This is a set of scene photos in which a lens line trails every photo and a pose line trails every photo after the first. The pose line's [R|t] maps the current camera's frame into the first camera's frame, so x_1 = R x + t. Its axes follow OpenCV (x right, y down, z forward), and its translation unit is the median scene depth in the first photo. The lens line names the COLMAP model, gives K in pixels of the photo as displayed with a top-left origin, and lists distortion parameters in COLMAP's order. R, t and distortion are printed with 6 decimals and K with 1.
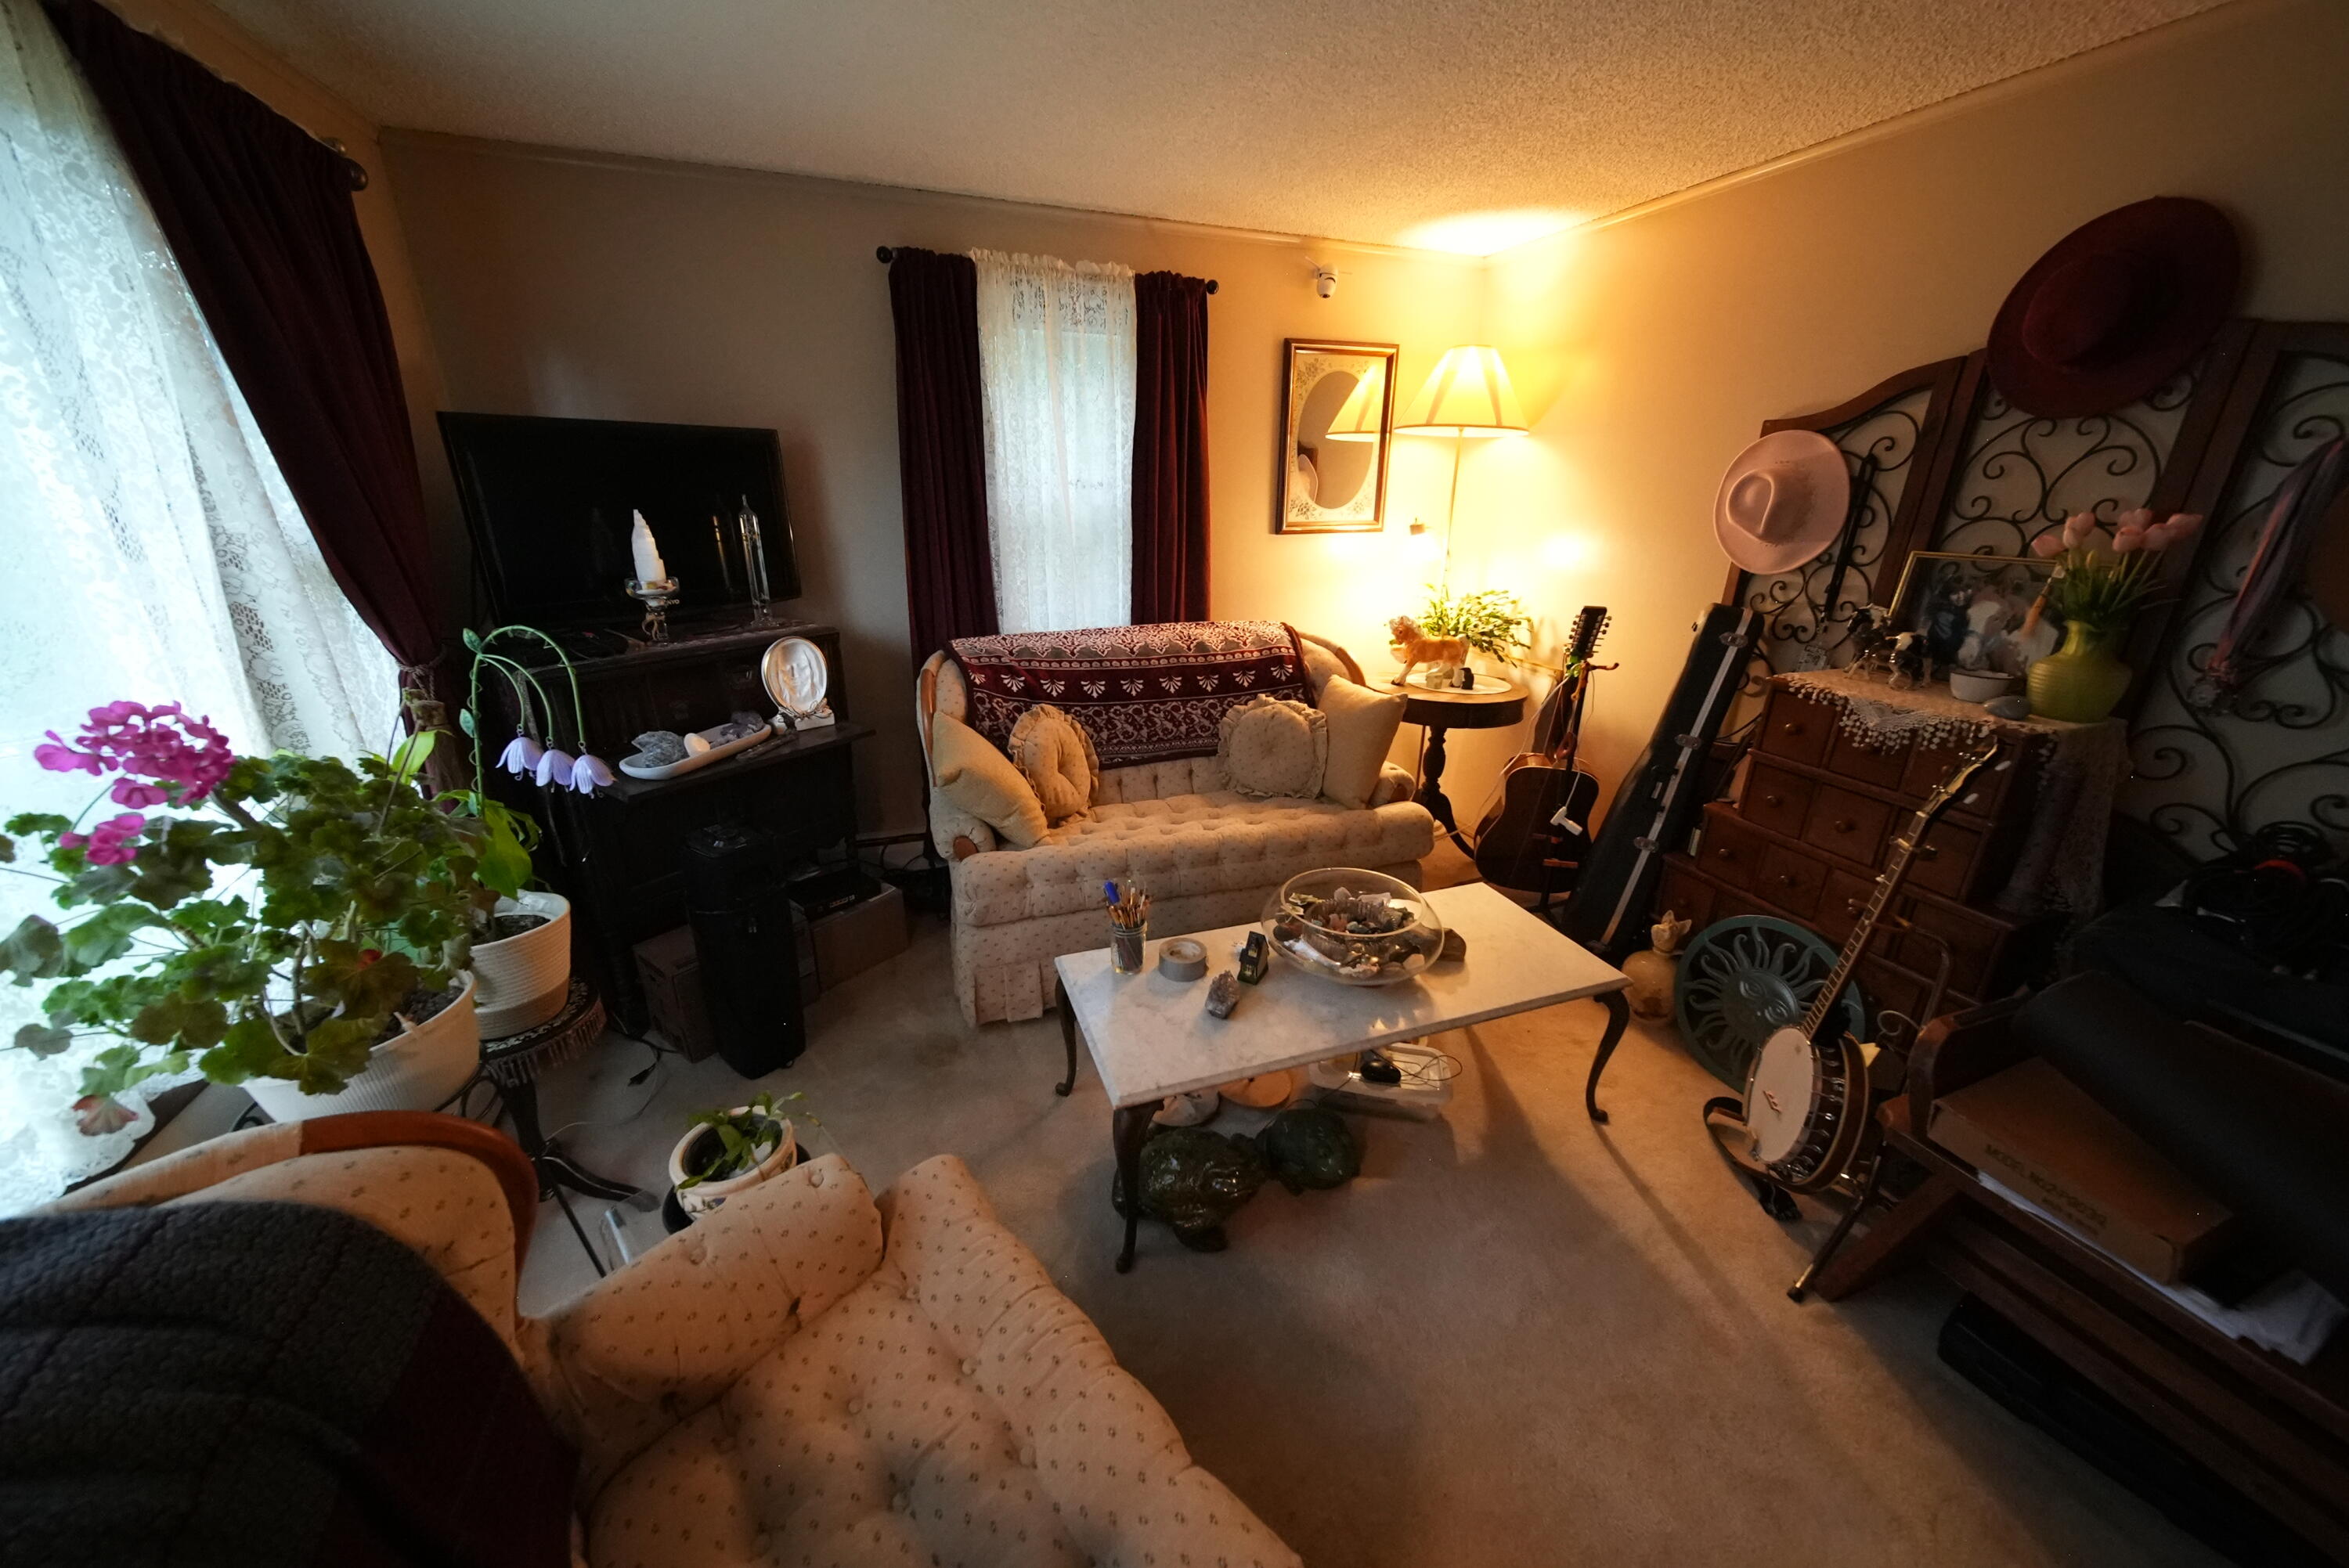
lens RADIAL K [[822.1, 0, 1171.5], [0, 822.1, 786.8], [0, 0, 1]] dist [0.000921, -0.001403]
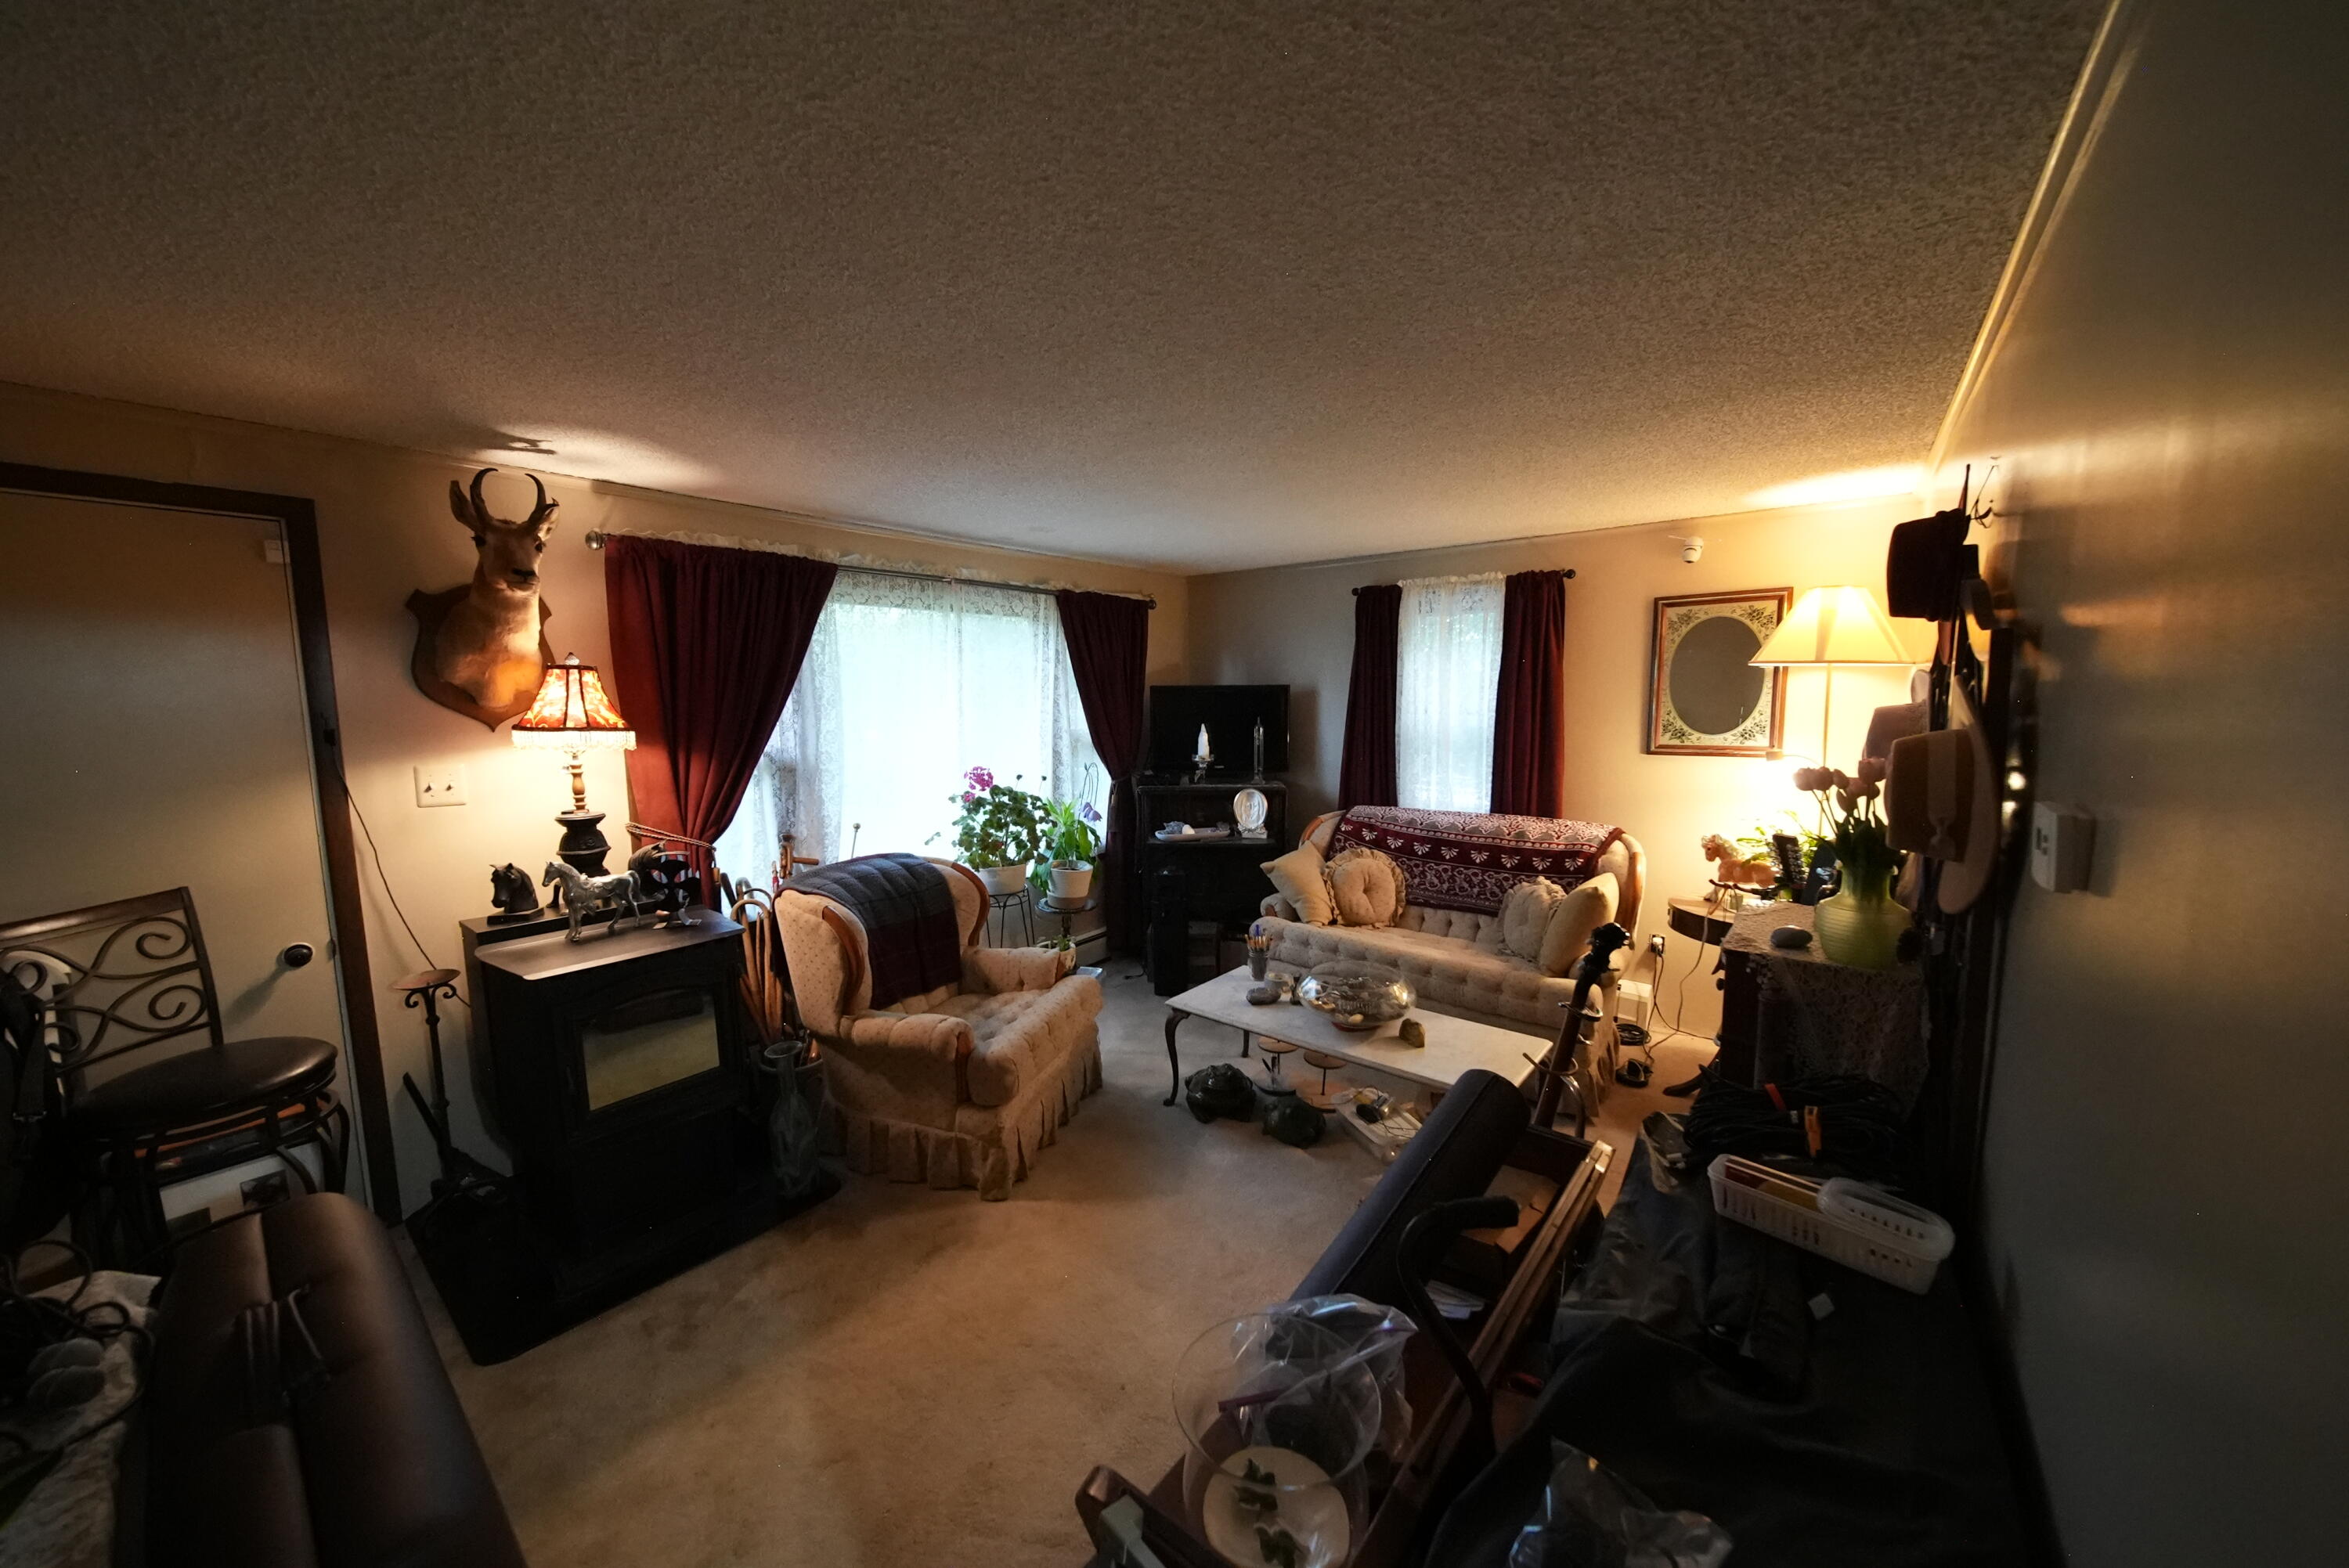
lens RADIAL K [[822.1, 0, 1177.1], [0, 822.1, 779.4], [0, 0, 1]] dist [0.000921, -0.001403]
pose [[0.525451, 0.081872, -0.846875, 0.872904], [-0.282318, 0.955743, -0.082770, 0.003710], [0.802619, 0.282580, 0.525311, -0.122924]]
